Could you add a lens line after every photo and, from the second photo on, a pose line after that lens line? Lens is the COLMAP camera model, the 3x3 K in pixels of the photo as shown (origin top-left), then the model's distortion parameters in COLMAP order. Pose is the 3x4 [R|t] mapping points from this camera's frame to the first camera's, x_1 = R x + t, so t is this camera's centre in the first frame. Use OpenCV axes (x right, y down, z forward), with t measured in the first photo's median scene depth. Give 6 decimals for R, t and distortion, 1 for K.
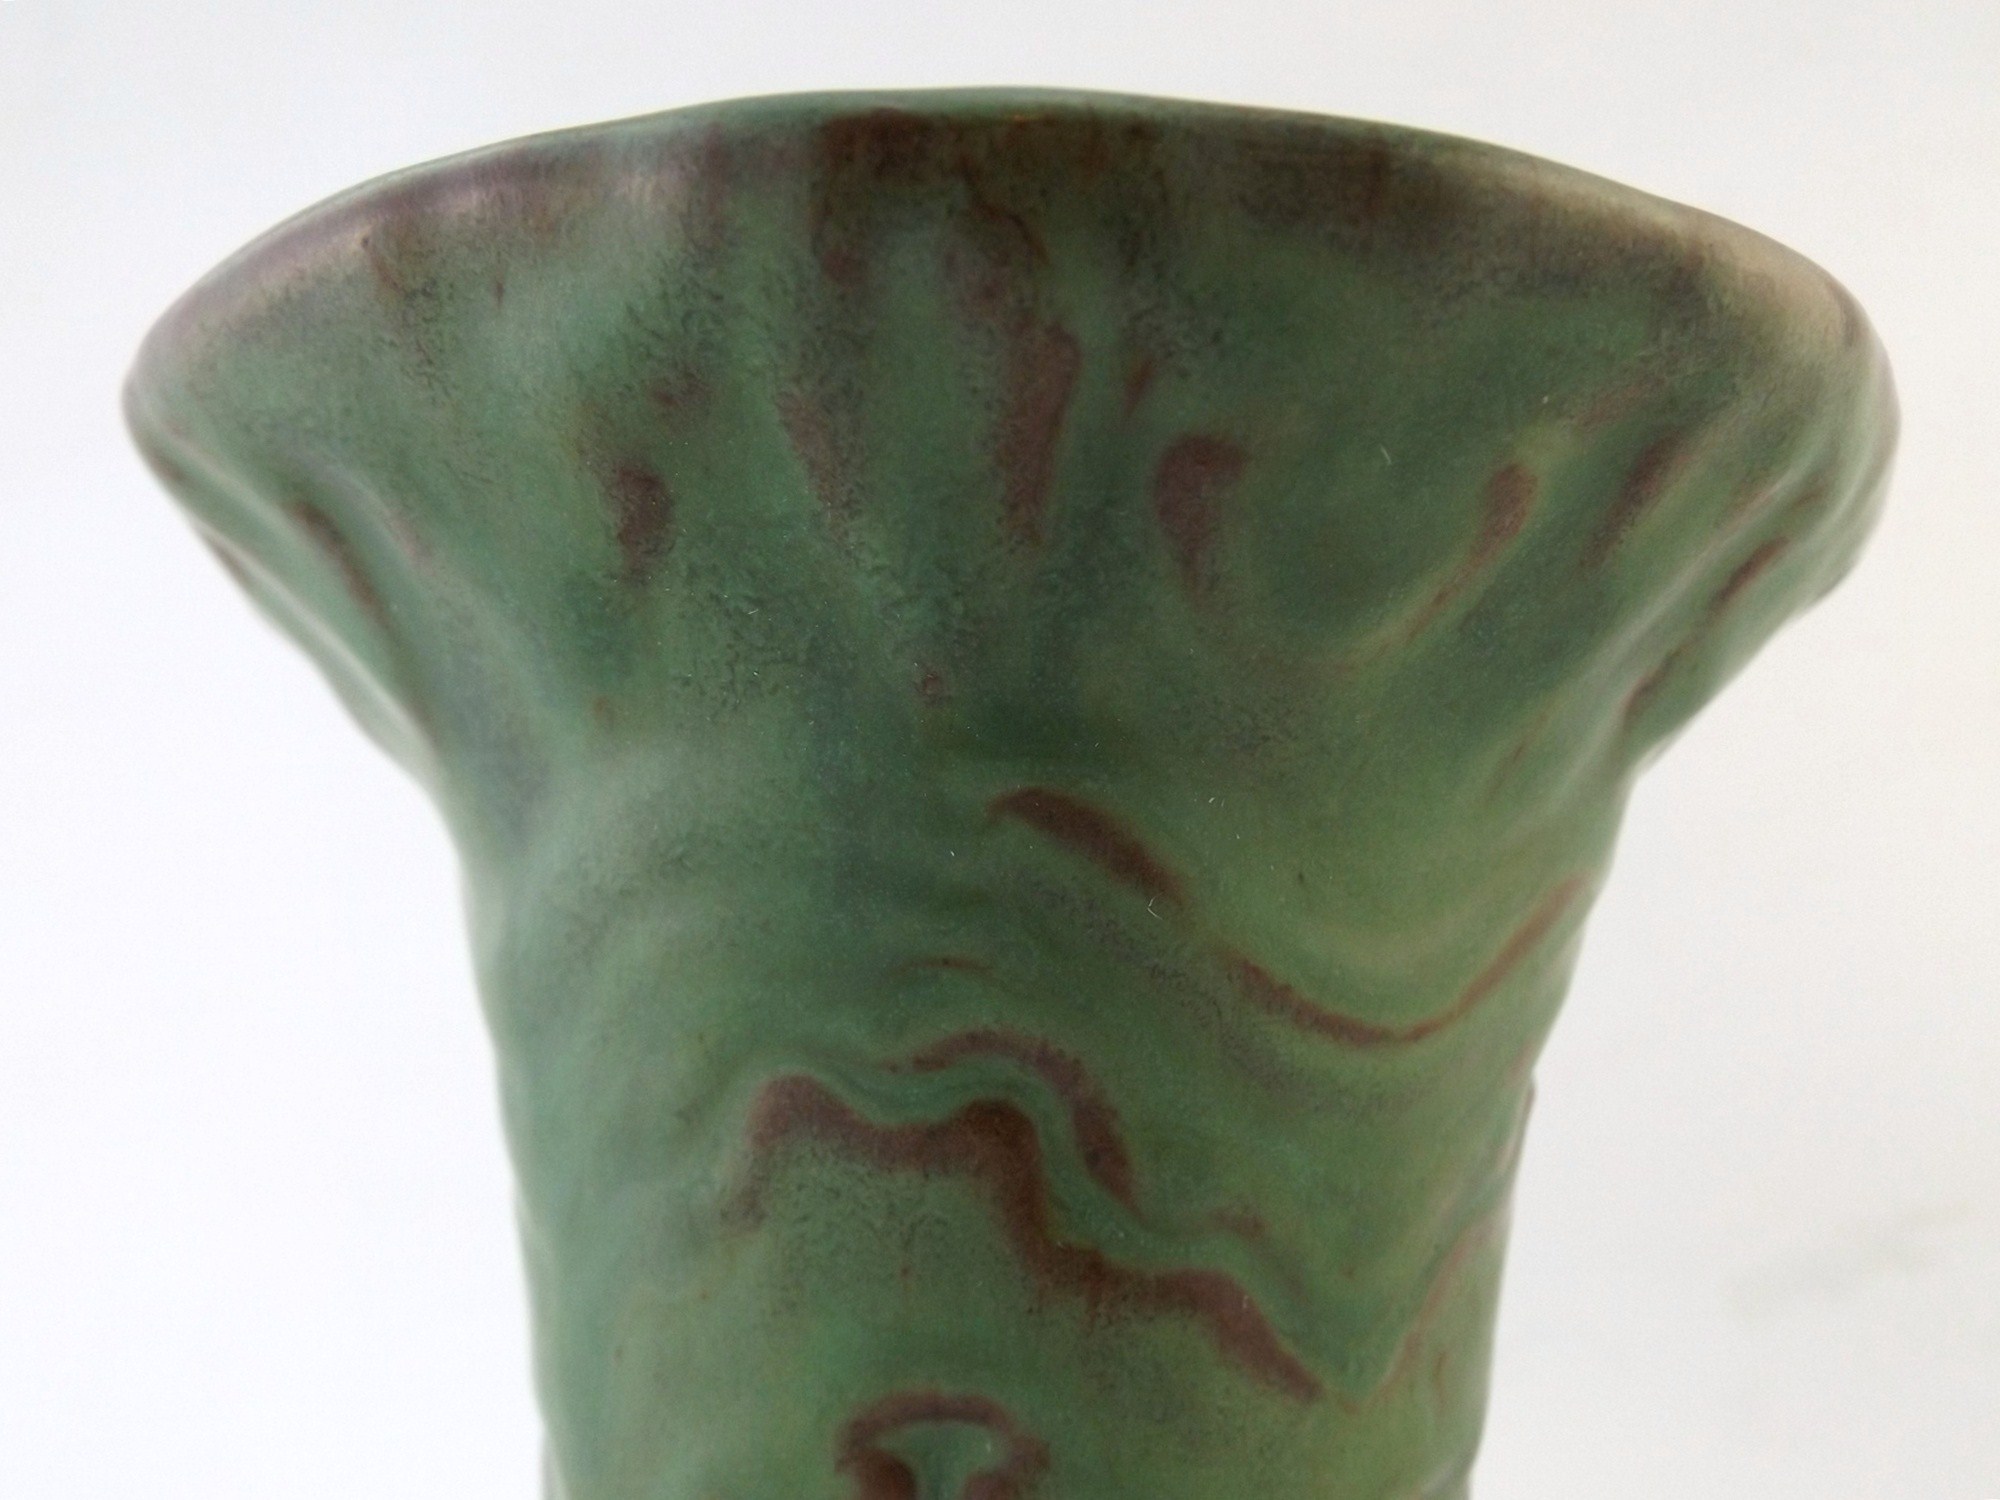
lens RADIAL K [[1550.7, 0, 1000.0], [0, 1550.7, 750.0], [0, 0, 1]] dist [0.033598, -0.001617]
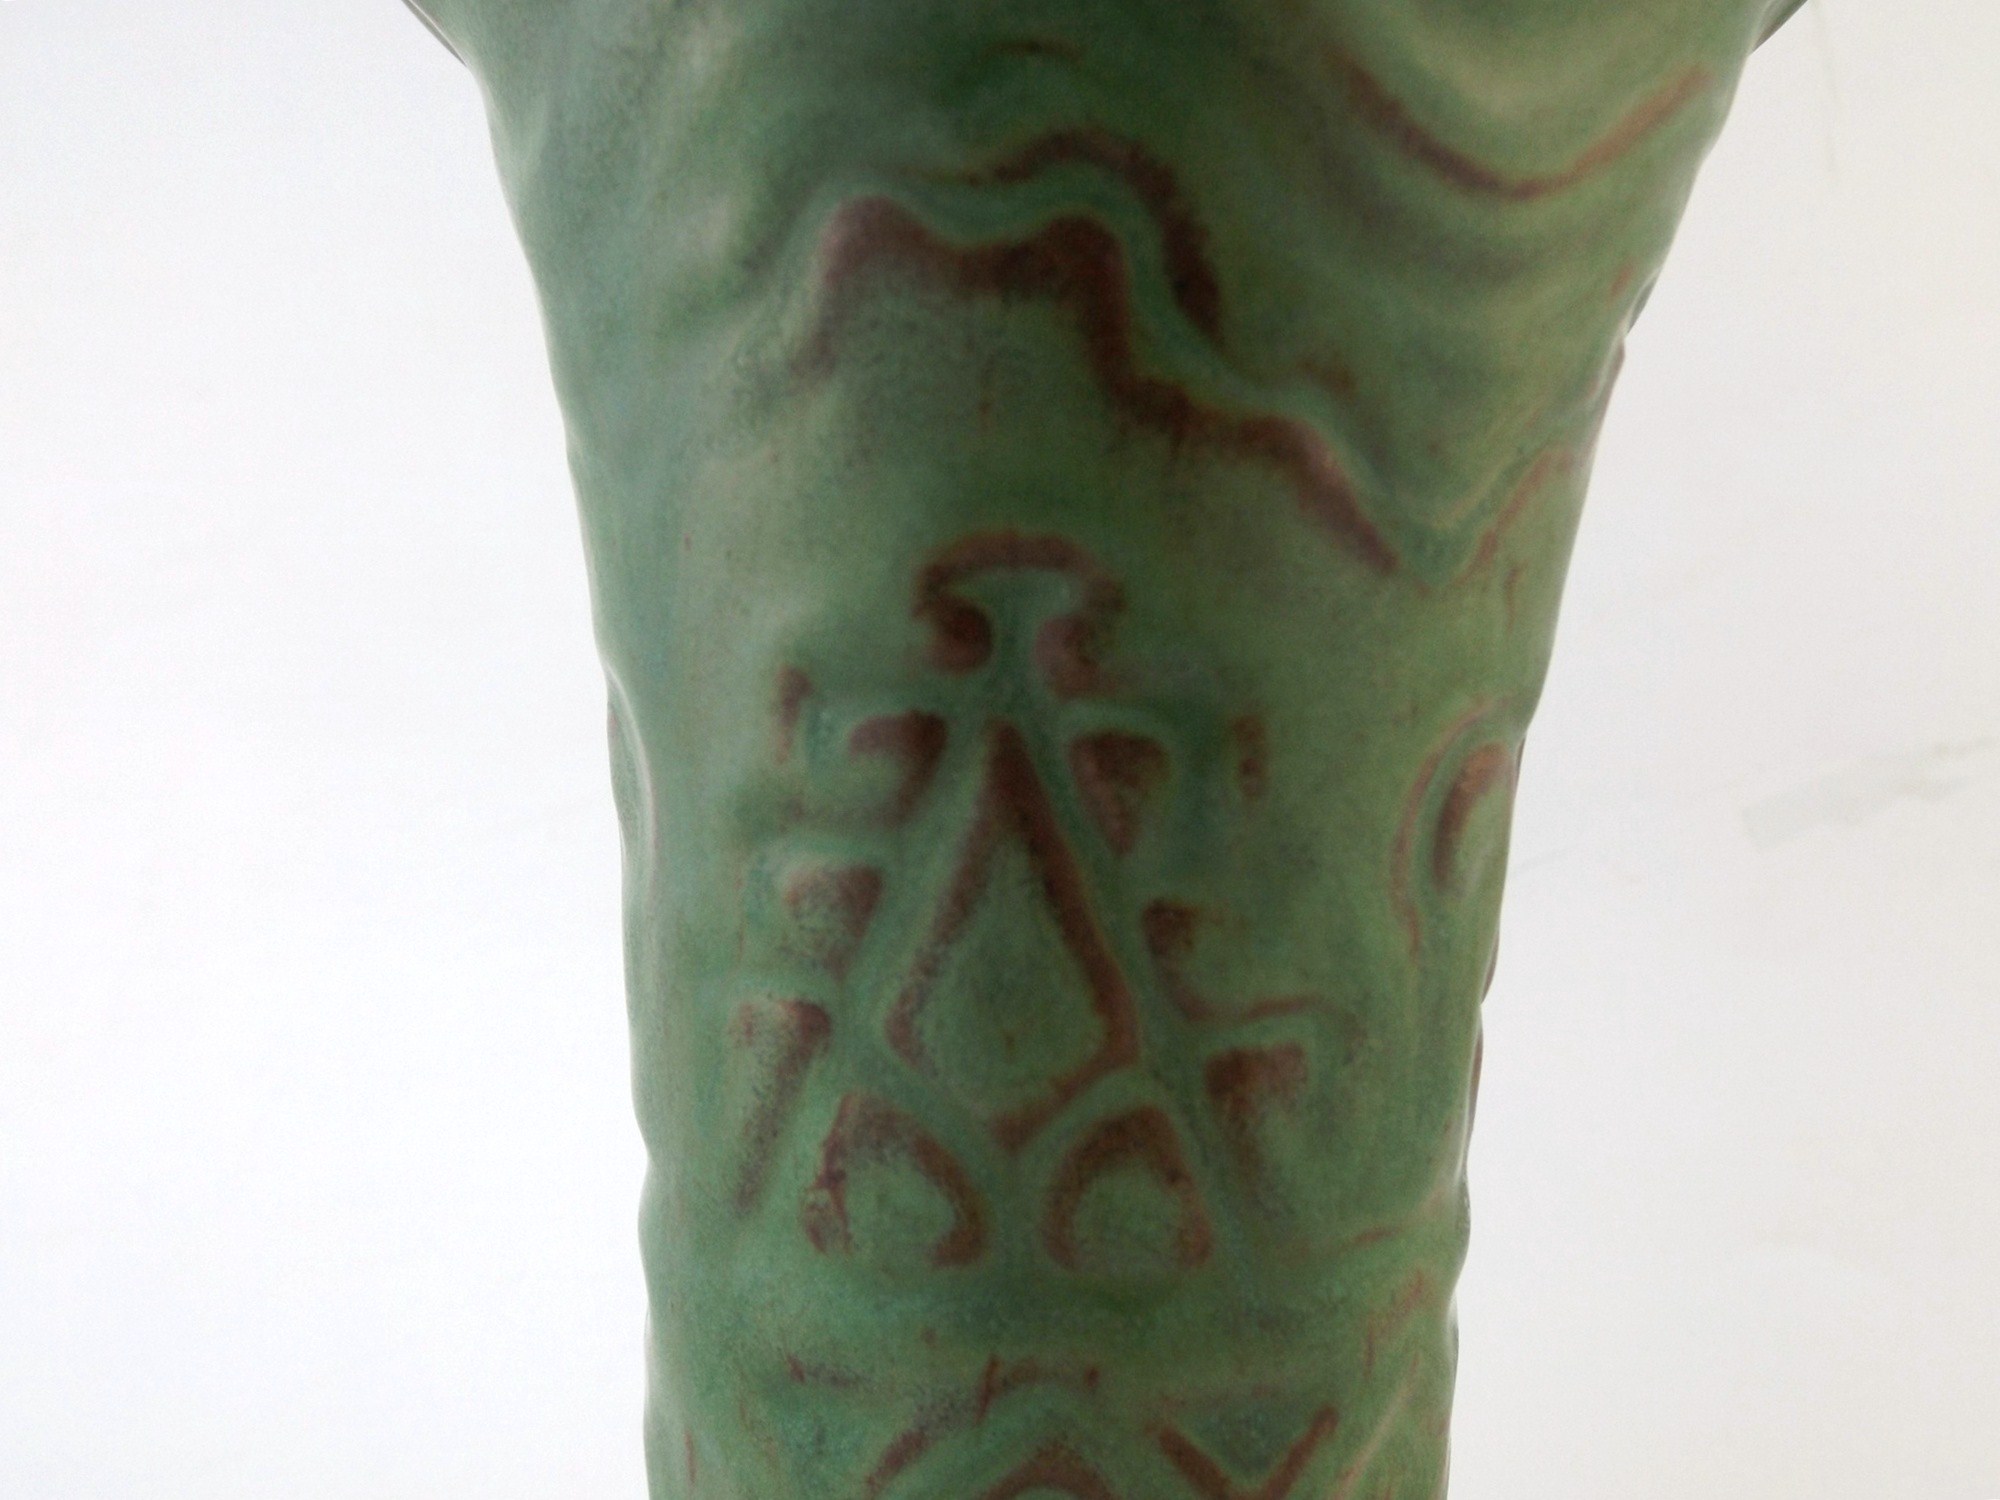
lens RADIAL K [[1550.7, 0, 1000.0], [0, 1550.7, 750.0], [0, 0, 1]] dist [0.033598, -0.001617]
pose [[0.999823, 0.015035, -0.011308, -0.036305], [-0.012413, 0.978895, 0.203988, 0.346705], [0.014136, -0.203812, 0.978908, 0.004491]]
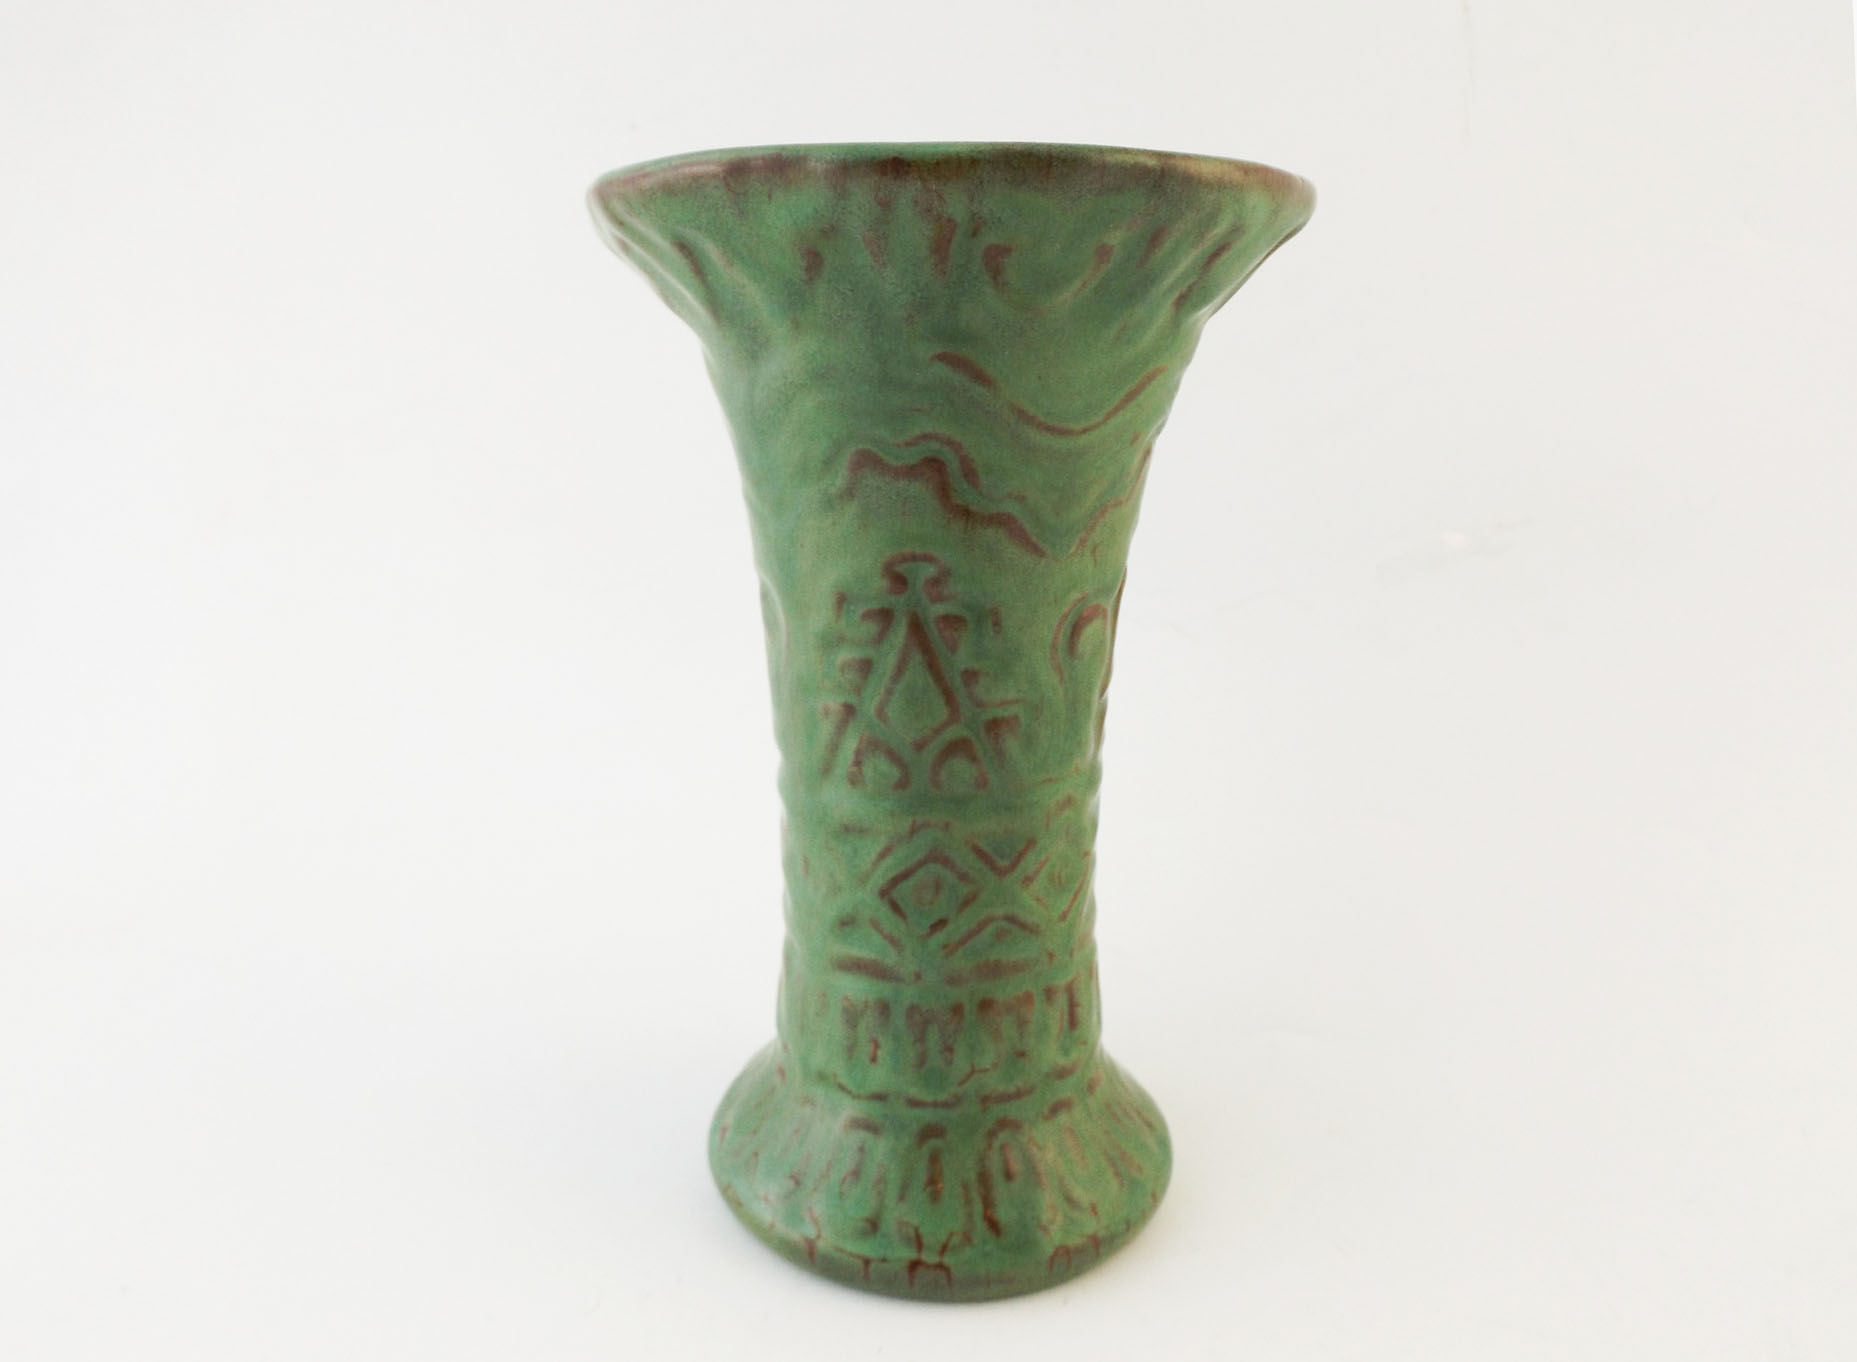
lens RADIAL K [[1401.4, 0, 881.9], [0, 1401.4, 690.2], [0, 0, 1]] dist [0.004787, -0.000043]
pose [[0.998782, -0.001642, -0.049316, 0.030430], [0.019731, 0.929350, 0.368672, -0.342277], [0.045226, -0.369196, 0.928251, -1.626386]]
